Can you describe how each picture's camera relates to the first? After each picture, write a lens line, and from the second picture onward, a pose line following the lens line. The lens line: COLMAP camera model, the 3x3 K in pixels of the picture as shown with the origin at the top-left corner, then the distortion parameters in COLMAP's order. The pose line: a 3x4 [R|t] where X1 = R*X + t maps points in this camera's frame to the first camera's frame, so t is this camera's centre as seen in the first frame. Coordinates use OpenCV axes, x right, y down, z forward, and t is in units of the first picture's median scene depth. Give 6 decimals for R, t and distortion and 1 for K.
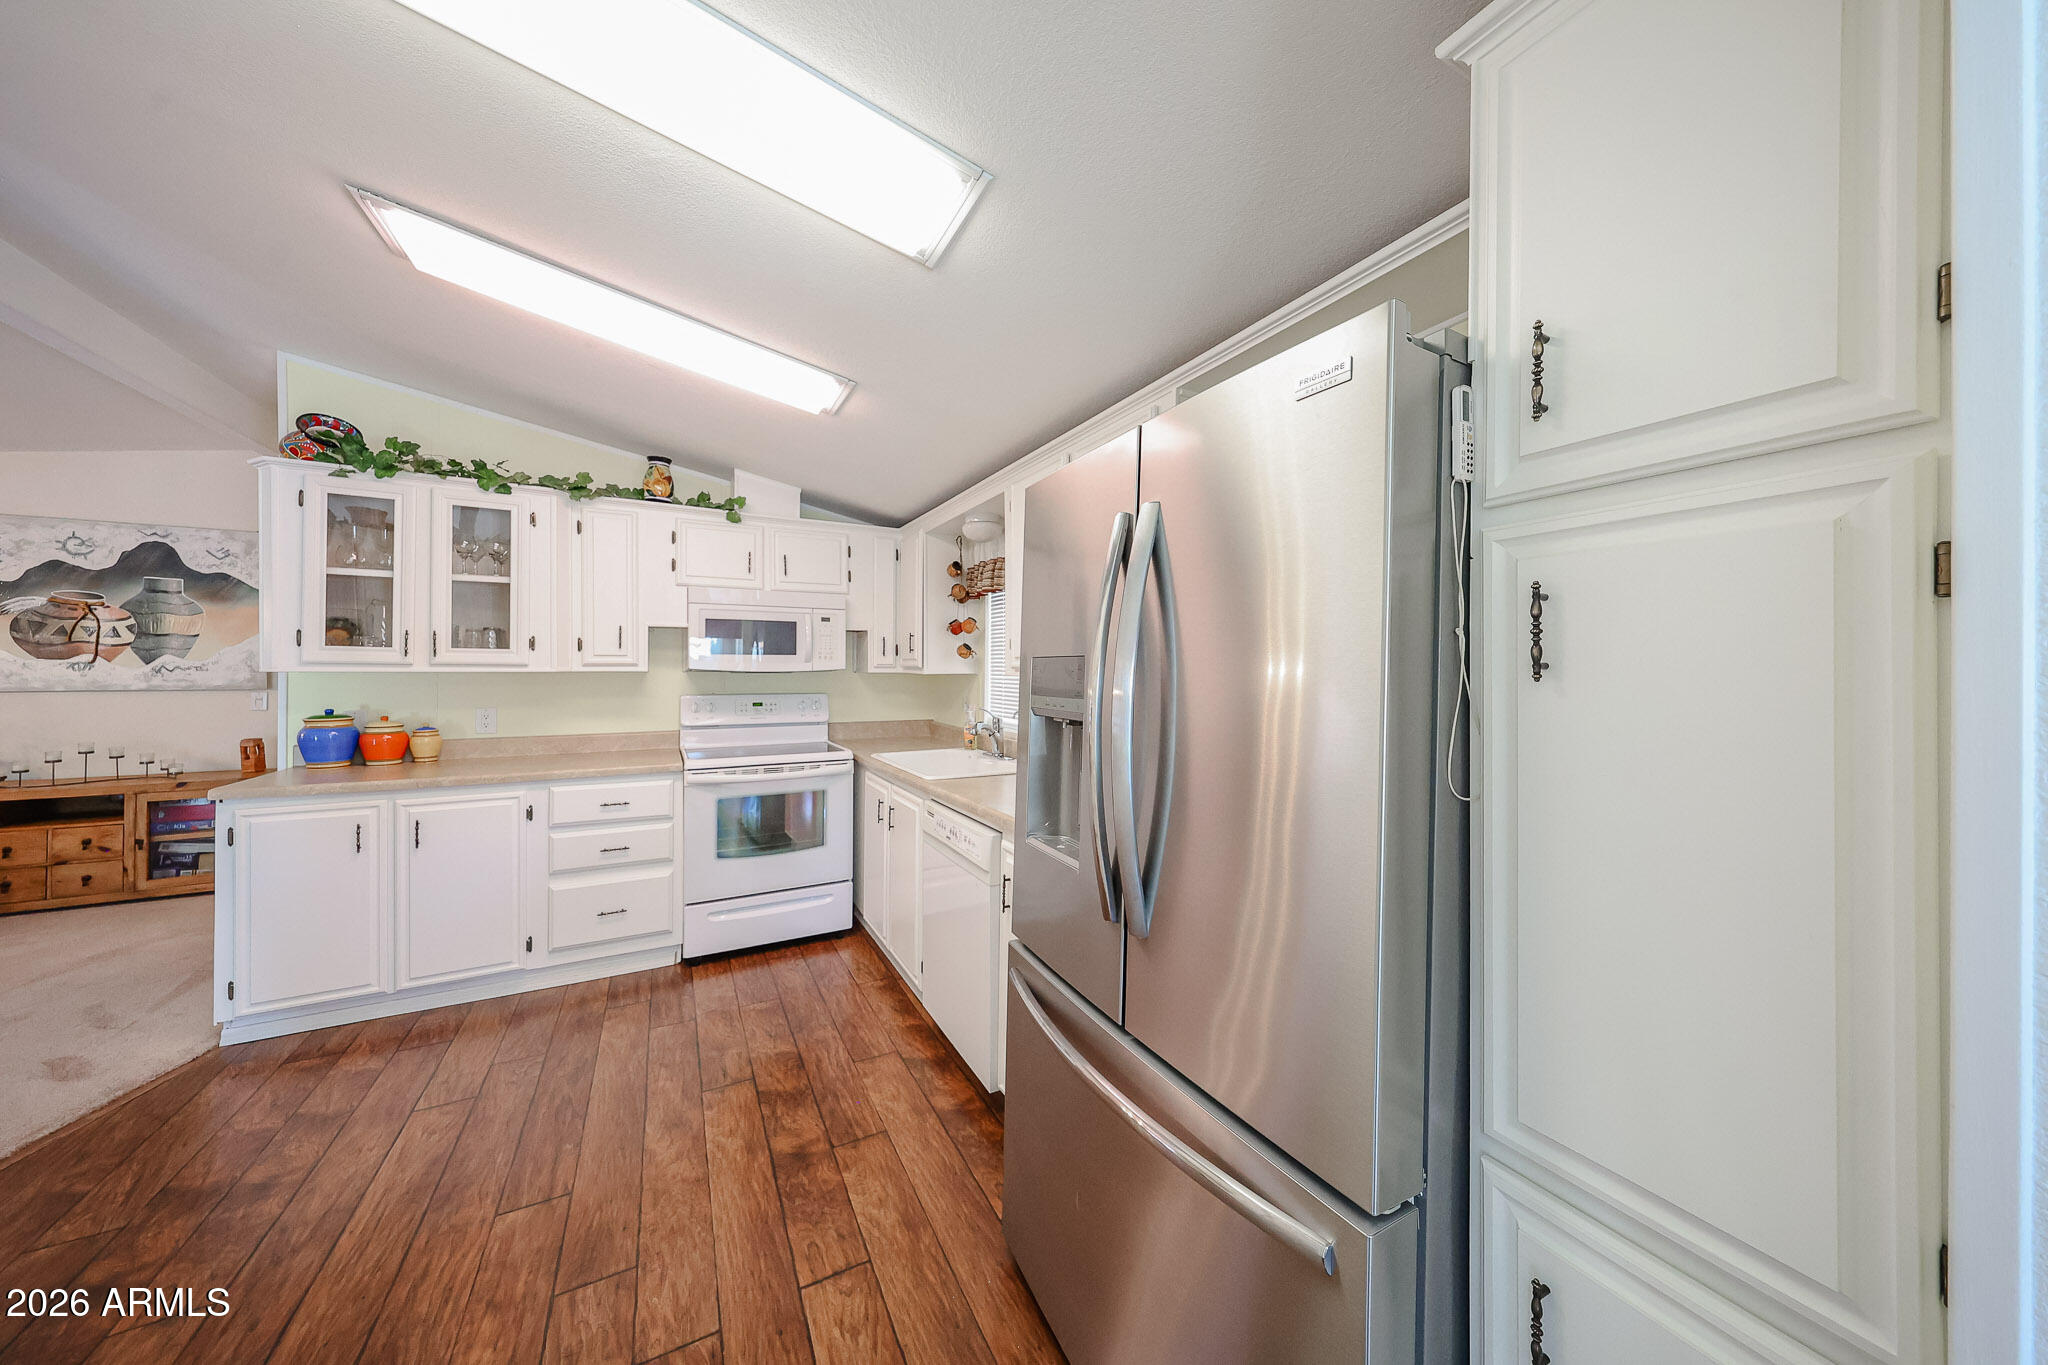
lens RADIAL K [[662.6, 0, 1012.0], [0, 662.6, 661.4], [0, 0, 1]] dist [0.002146, 0.000258]
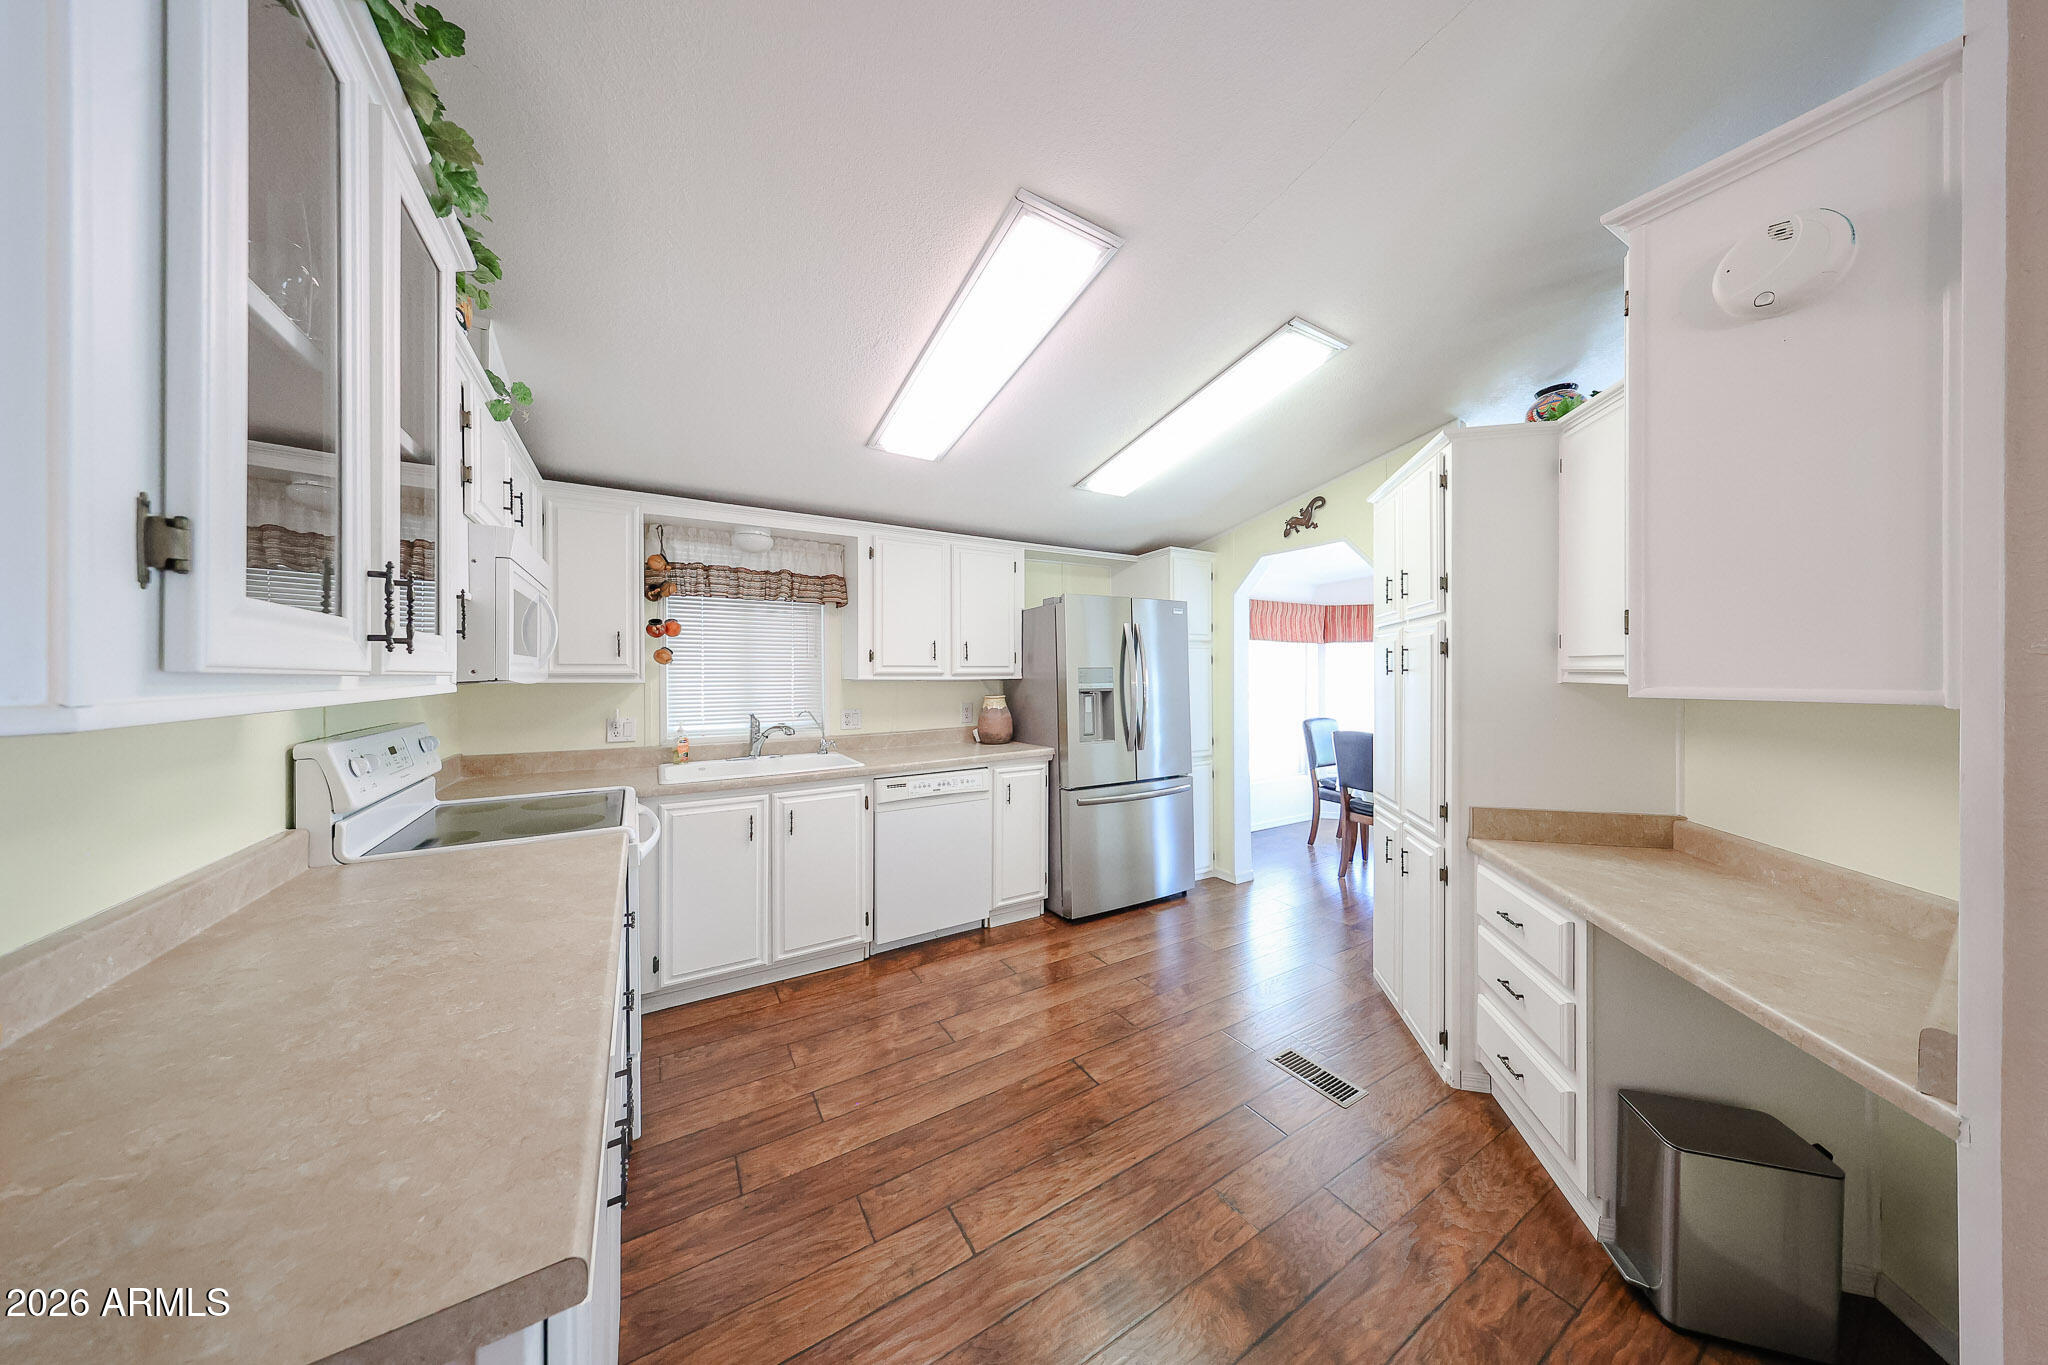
lens RADIAL K [[620.0, 0, 1021.1], [0, 620.0, 663.6], [0, 0, 1]] dist [0.004414, -0.000370]
pose [[-0.055894, 0.007596, 0.998408, -1.193871], [-0.007329, 0.999941, -0.008018, -0.002261], [-0.998410, -0.007765, -0.055835, 0.726201]]
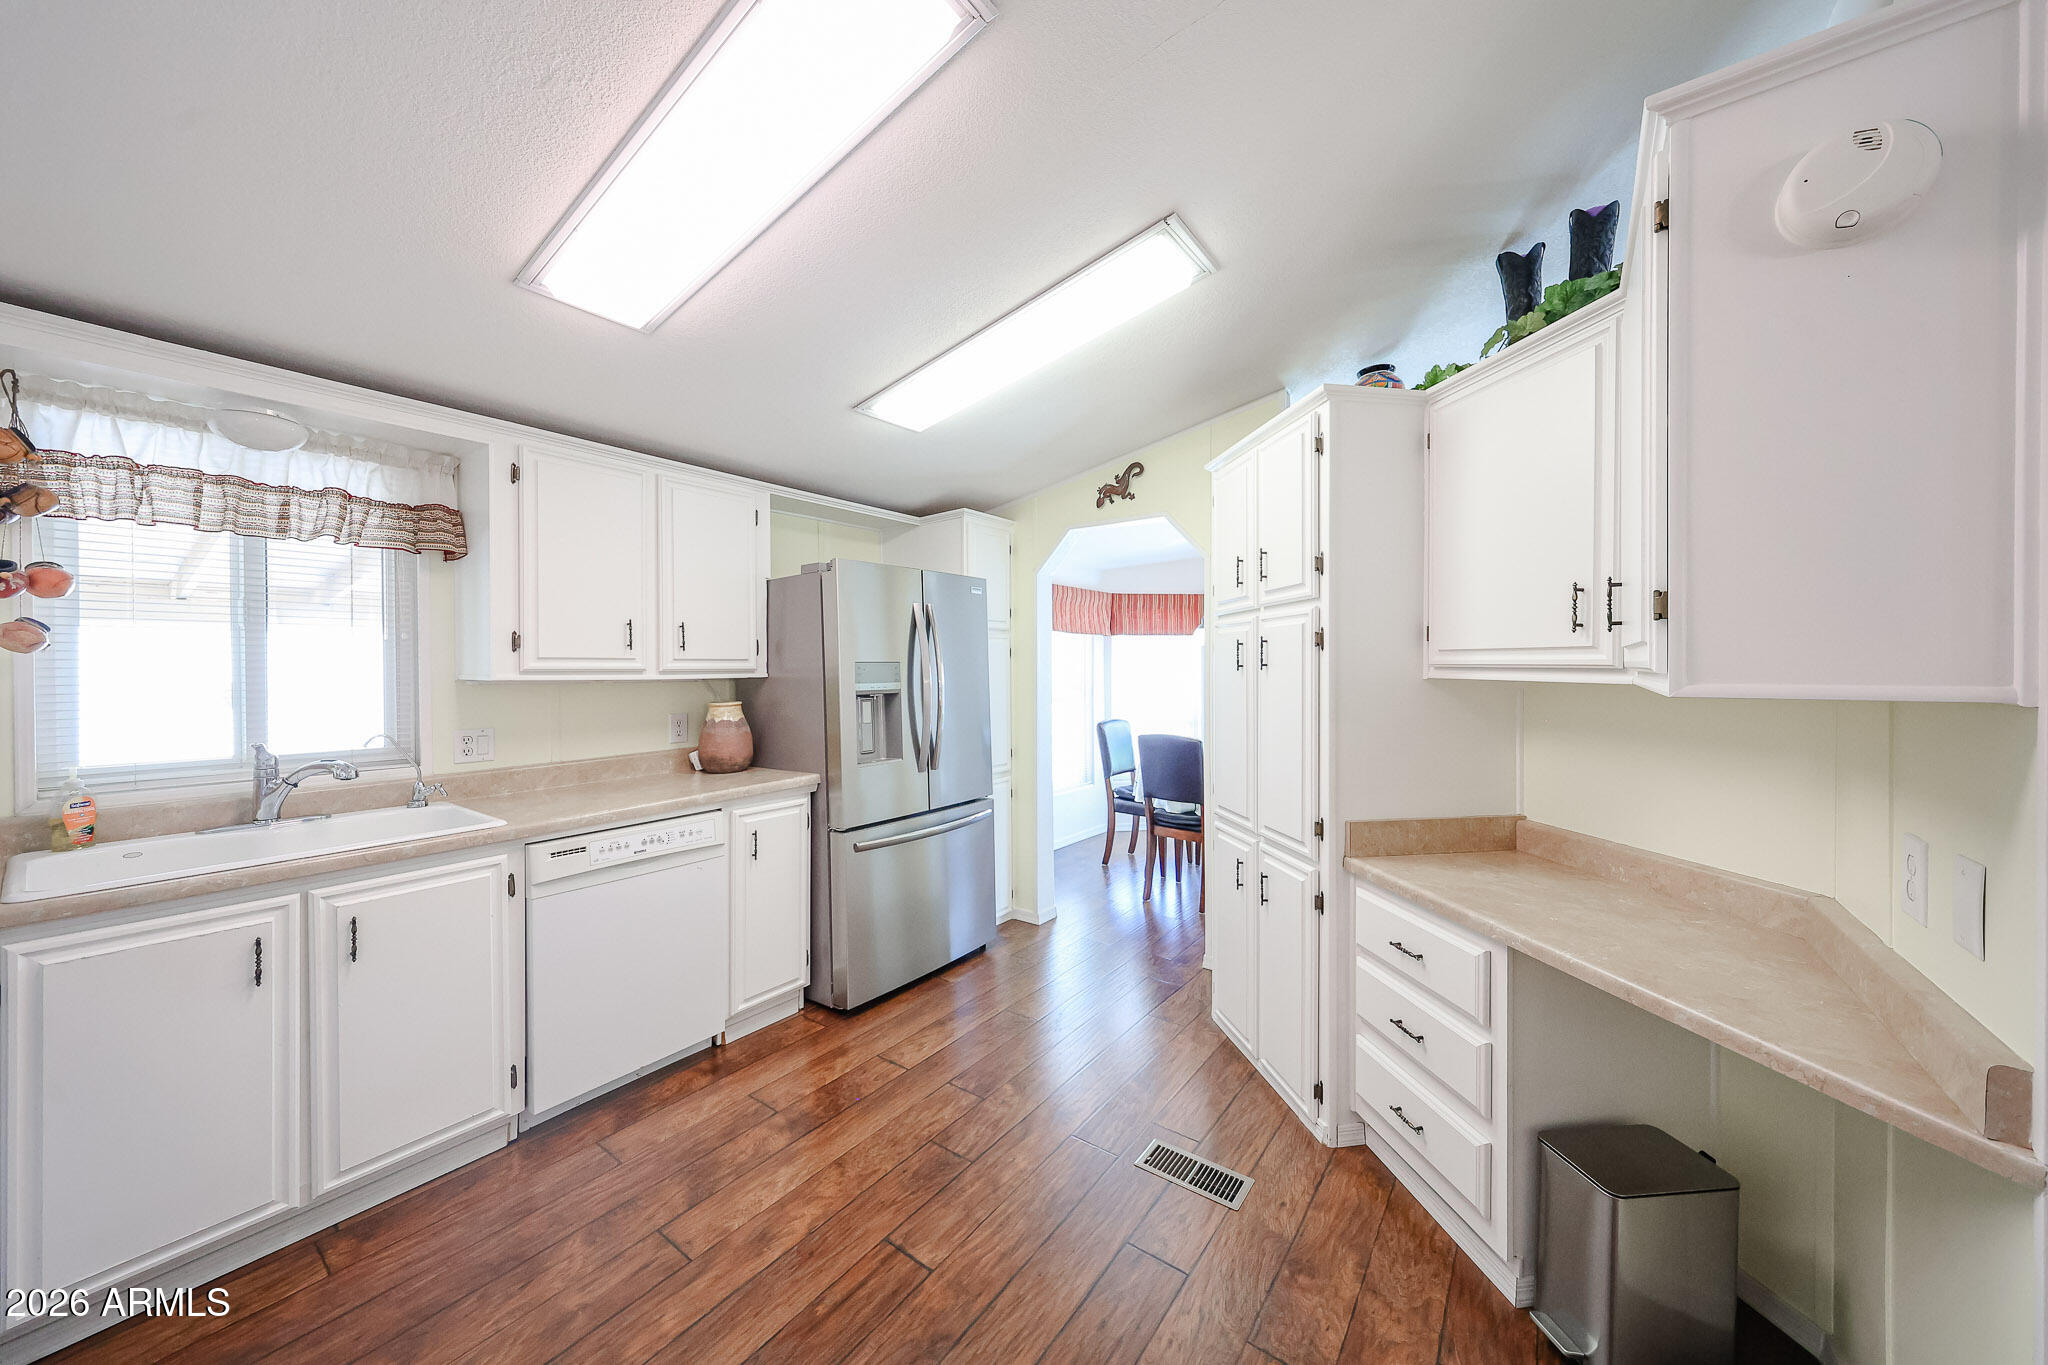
lens RADIAL K [[731.1, 0, 1018.8], [0, 731.1, 666.8], [0, 0, 1]] dist [0.003665, -0.000266]
pose [[-0.431760, -0.004052, 0.901980, -1.022859], [-0.008042, 0.999967, 0.000643, -0.000282], [-0.901953, -0.006976, -0.431778, 0.785557]]
